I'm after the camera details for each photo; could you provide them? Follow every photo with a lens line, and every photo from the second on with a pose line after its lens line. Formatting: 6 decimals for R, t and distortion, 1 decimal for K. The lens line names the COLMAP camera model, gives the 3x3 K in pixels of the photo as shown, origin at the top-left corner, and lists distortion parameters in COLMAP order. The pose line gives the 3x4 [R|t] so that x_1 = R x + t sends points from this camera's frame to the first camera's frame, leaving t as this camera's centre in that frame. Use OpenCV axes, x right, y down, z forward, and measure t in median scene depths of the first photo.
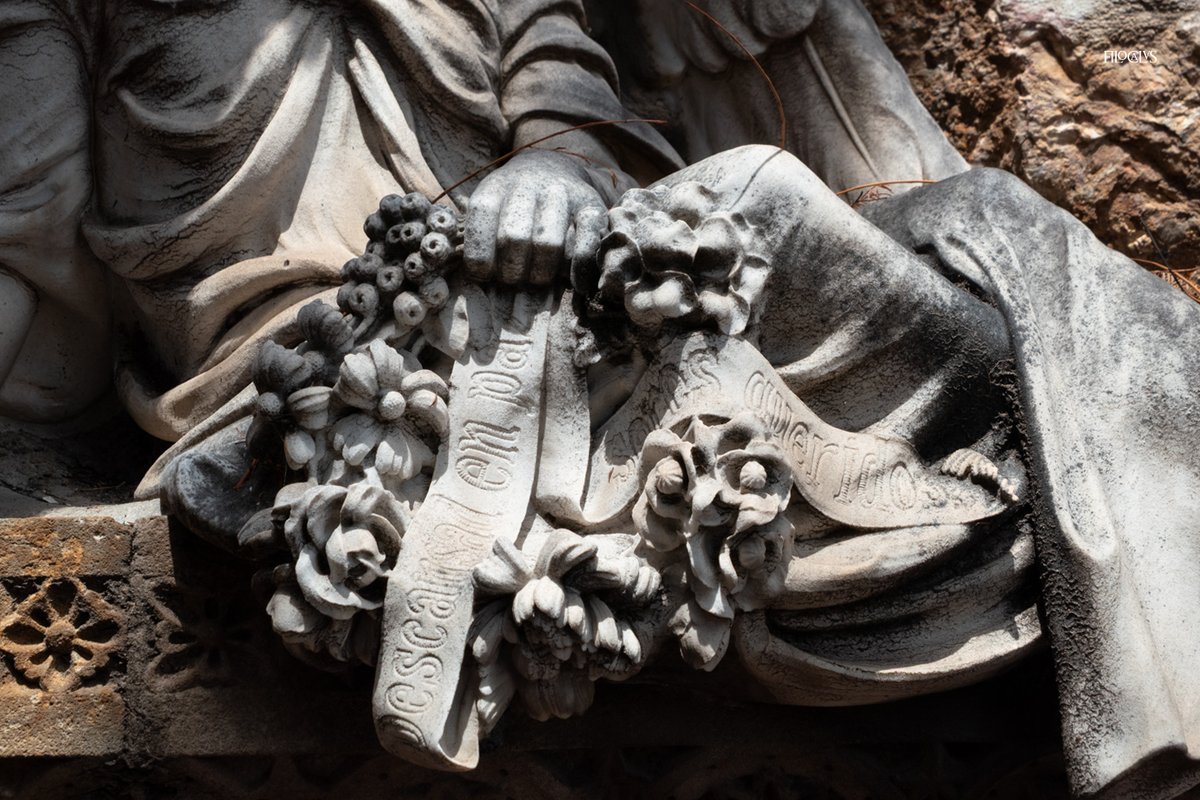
lens RADIAL K [[998.3, 0, 601.7], [0, 998.3, 404.9], [0, 0, 1]] dist [-0.026907, 0.064358]
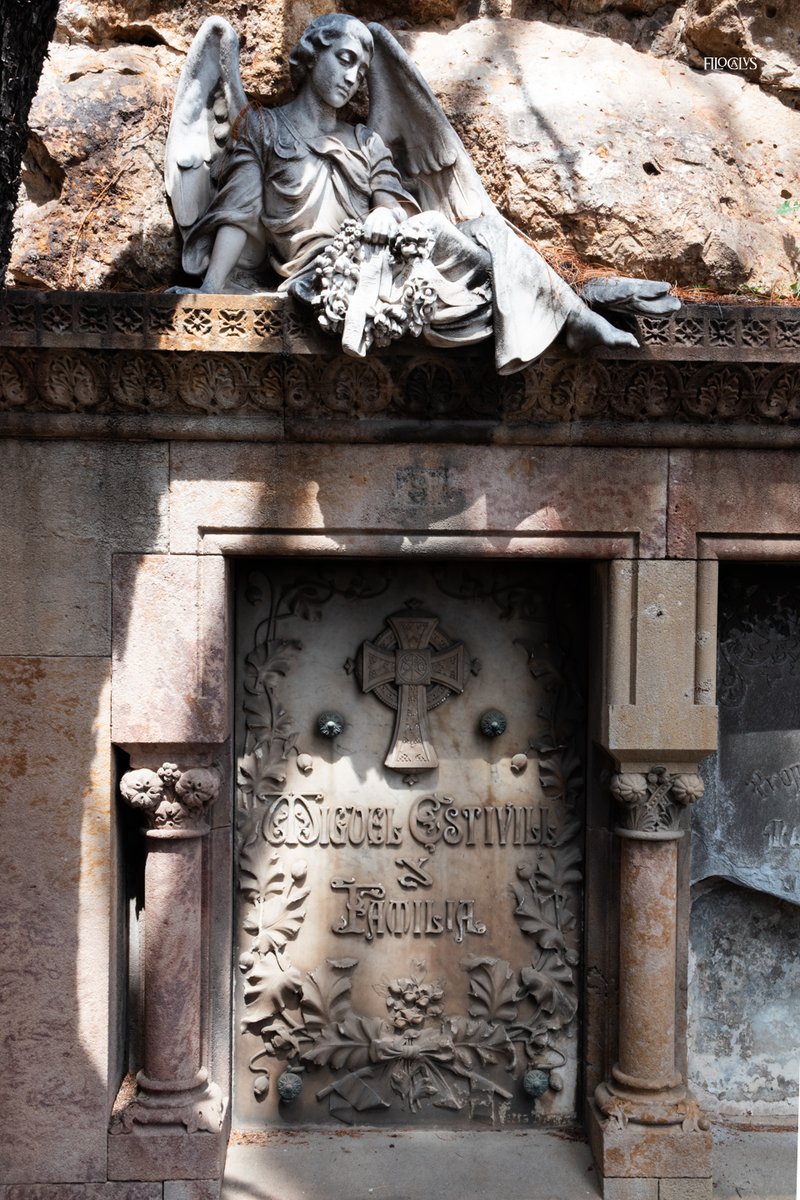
lens RADIAL K [[998.3, 0, 406.7], [0, 998.3, 611.7], [0, 0, 1]] dist [-0.026907, 0.064358]
pose [[0.998059, 0.018890, 0.059343, -0.177014], [-0.041334, 0.913676, 0.404337, -0.407881], [-0.046583, -0.406005, 0.912683, -3.529937]]
